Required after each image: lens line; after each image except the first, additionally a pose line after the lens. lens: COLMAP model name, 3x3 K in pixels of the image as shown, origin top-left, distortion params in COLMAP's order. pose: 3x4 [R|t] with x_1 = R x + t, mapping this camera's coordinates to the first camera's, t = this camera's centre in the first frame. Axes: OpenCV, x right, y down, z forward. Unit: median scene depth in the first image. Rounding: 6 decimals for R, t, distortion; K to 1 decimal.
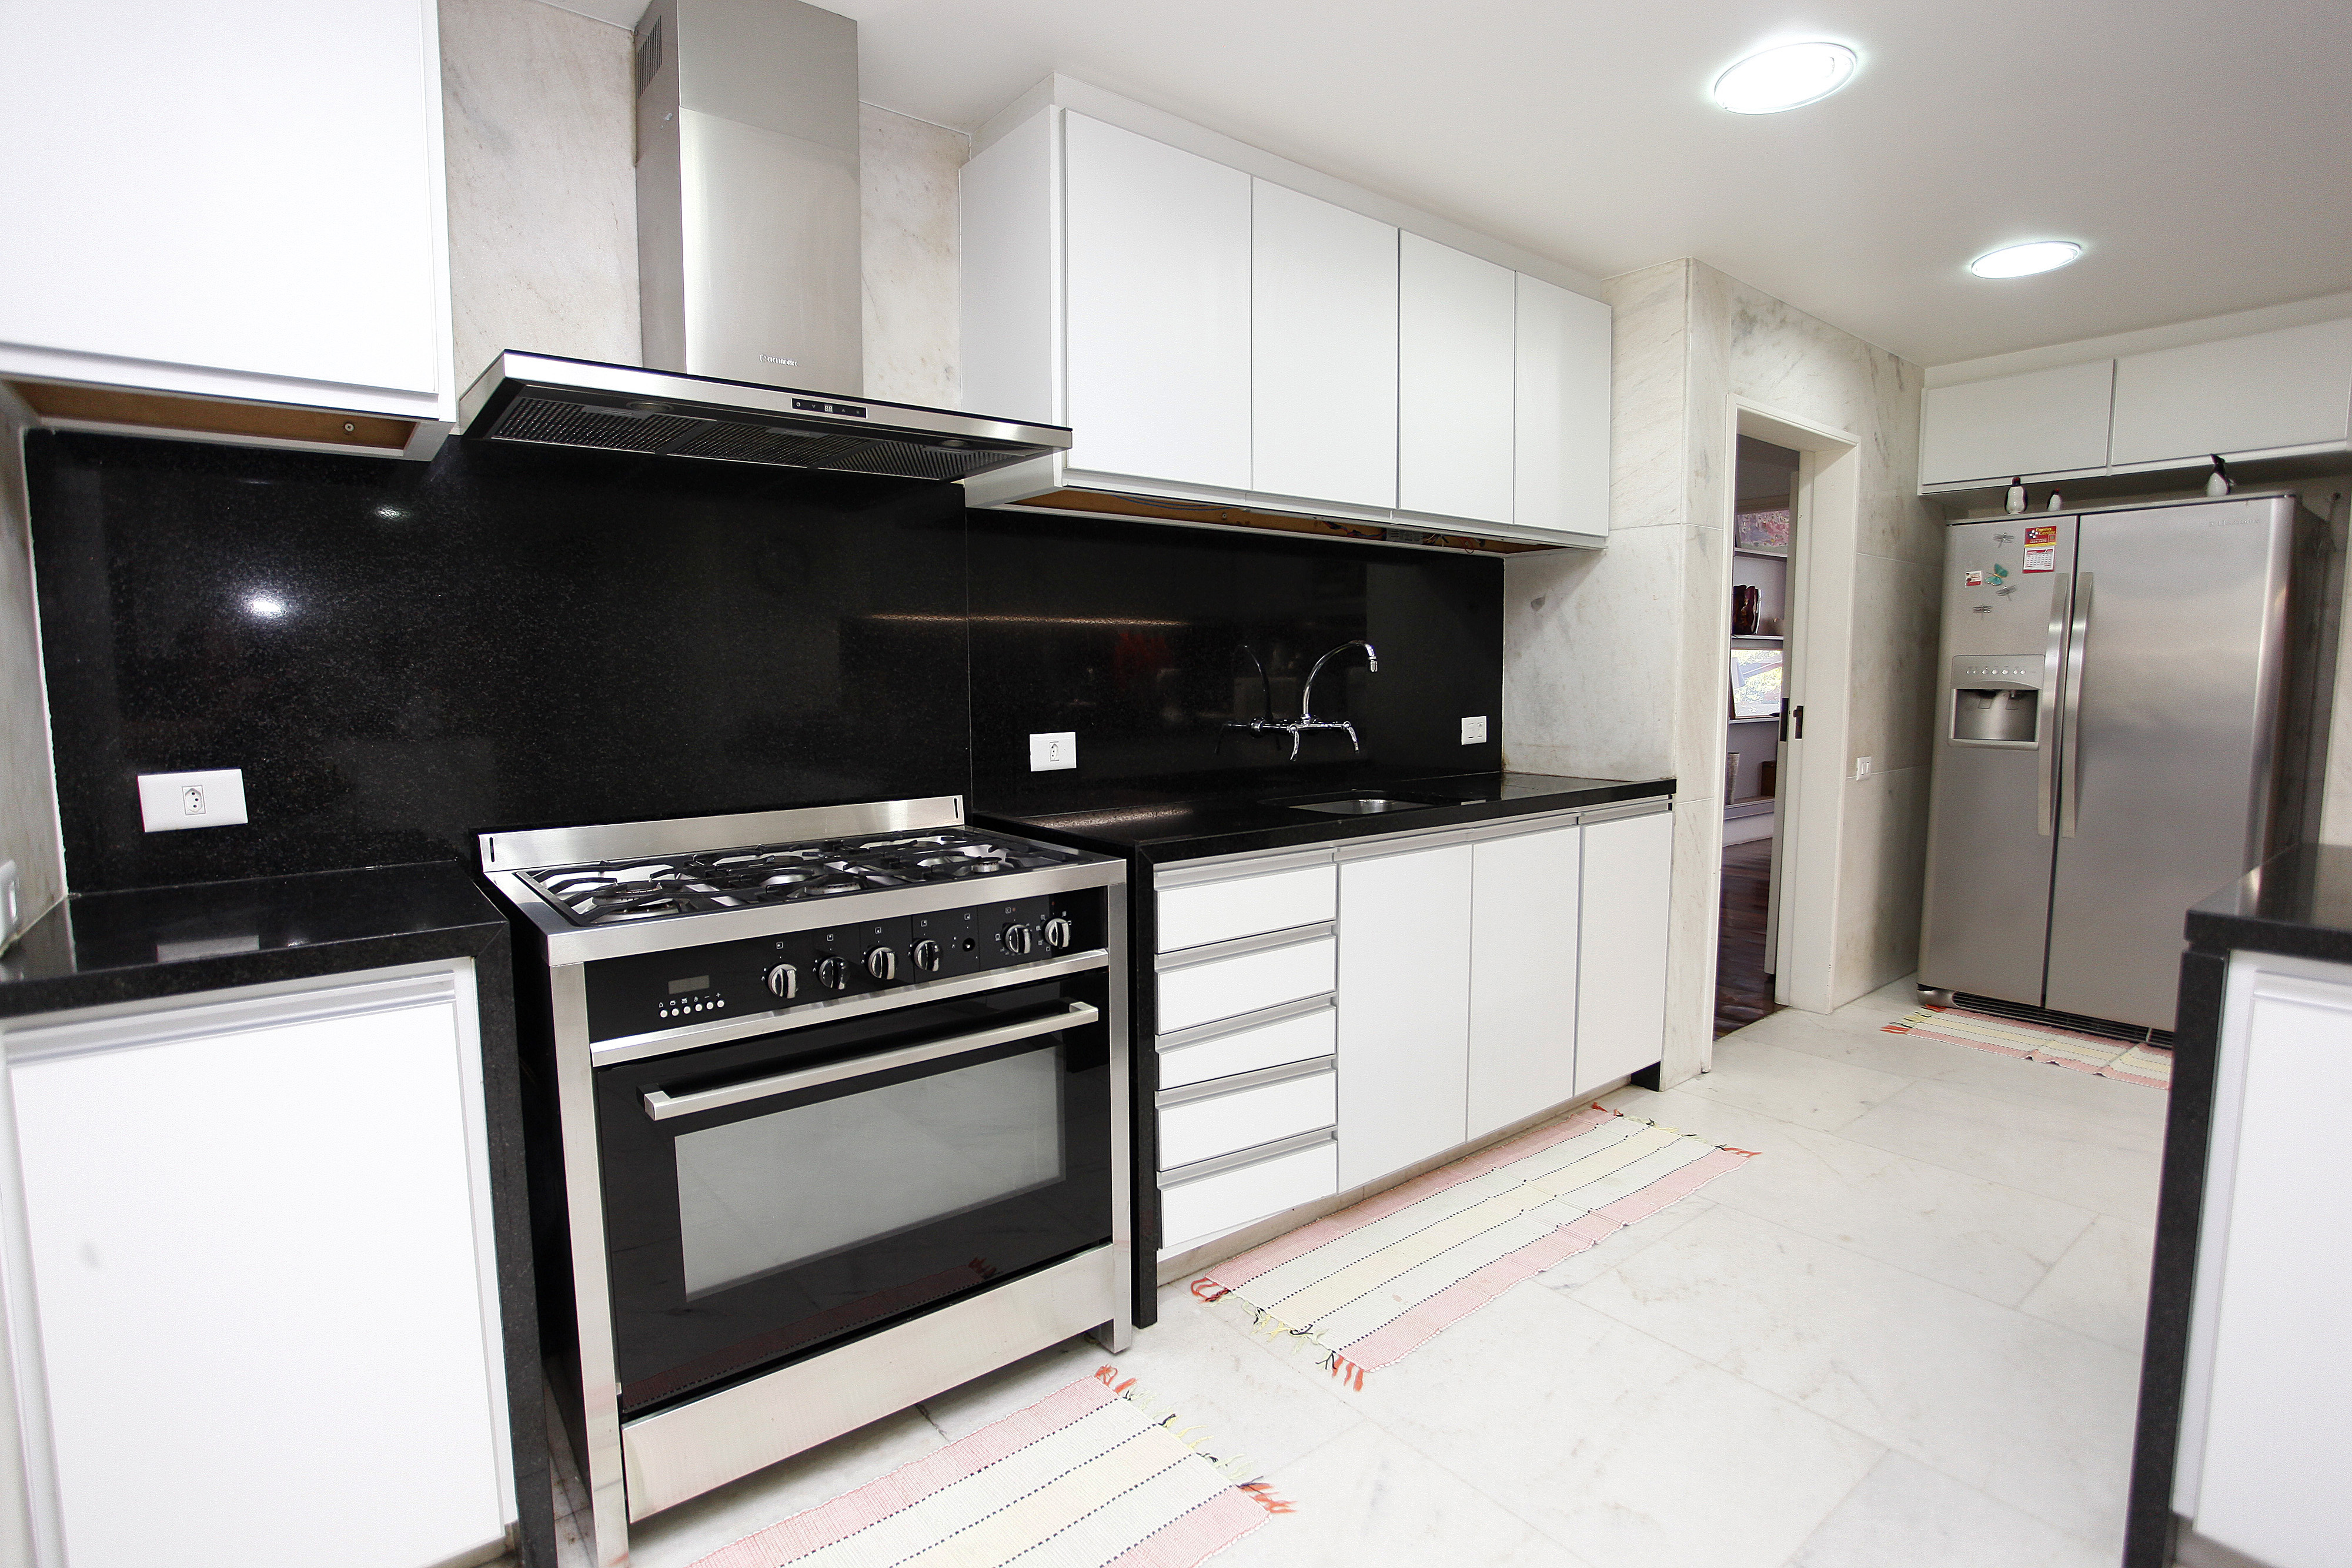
lens RADIAL K [[1144.6, 0, 1176.0], [0, 1144.6, 784.0], [0, 0, 1]] dist [-0.066678, 0.028716]
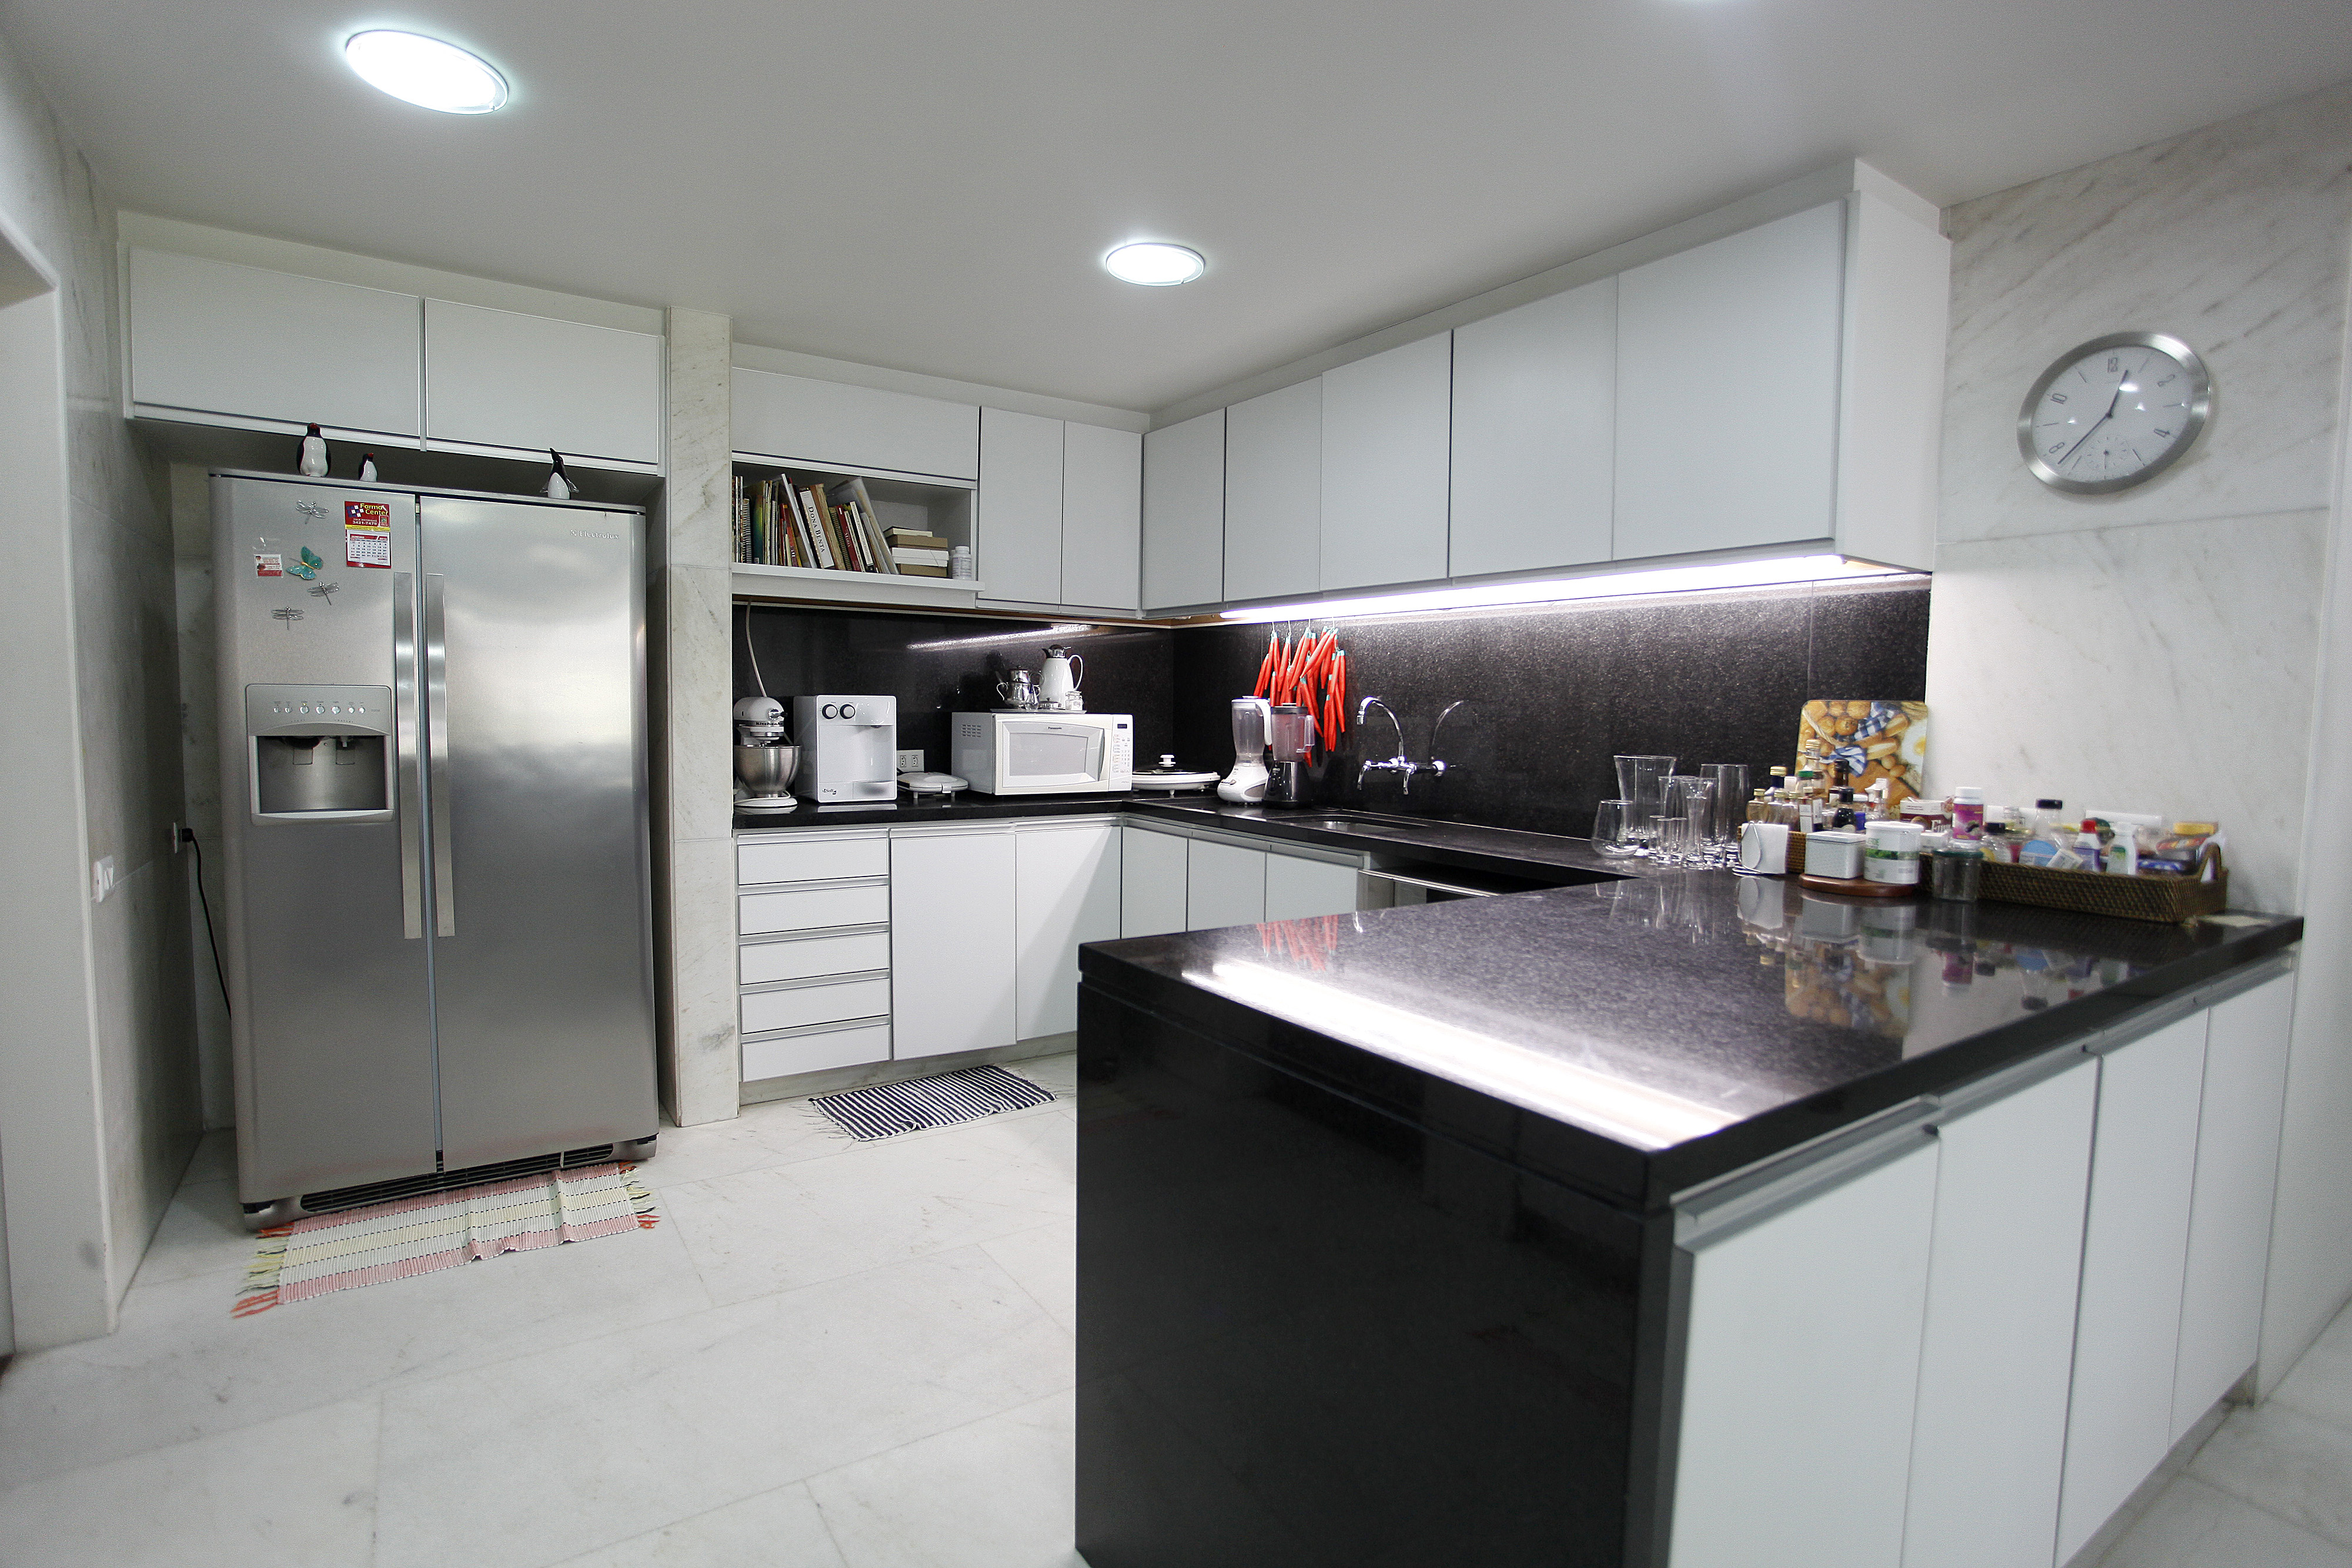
lens RADIAL K [[1144.6, 0, 1176.0], [0, 1144.6, 784.0], [0, 0, 1]] dist [-0.066678, 0.028716]
pose [[0.073130, -0.056245, 0.995735, 0.105740], [0.080215, 0.995506, 0.050341, -0.048043], [-0.994091, 0.076192, 0.077313, 0.438625]]
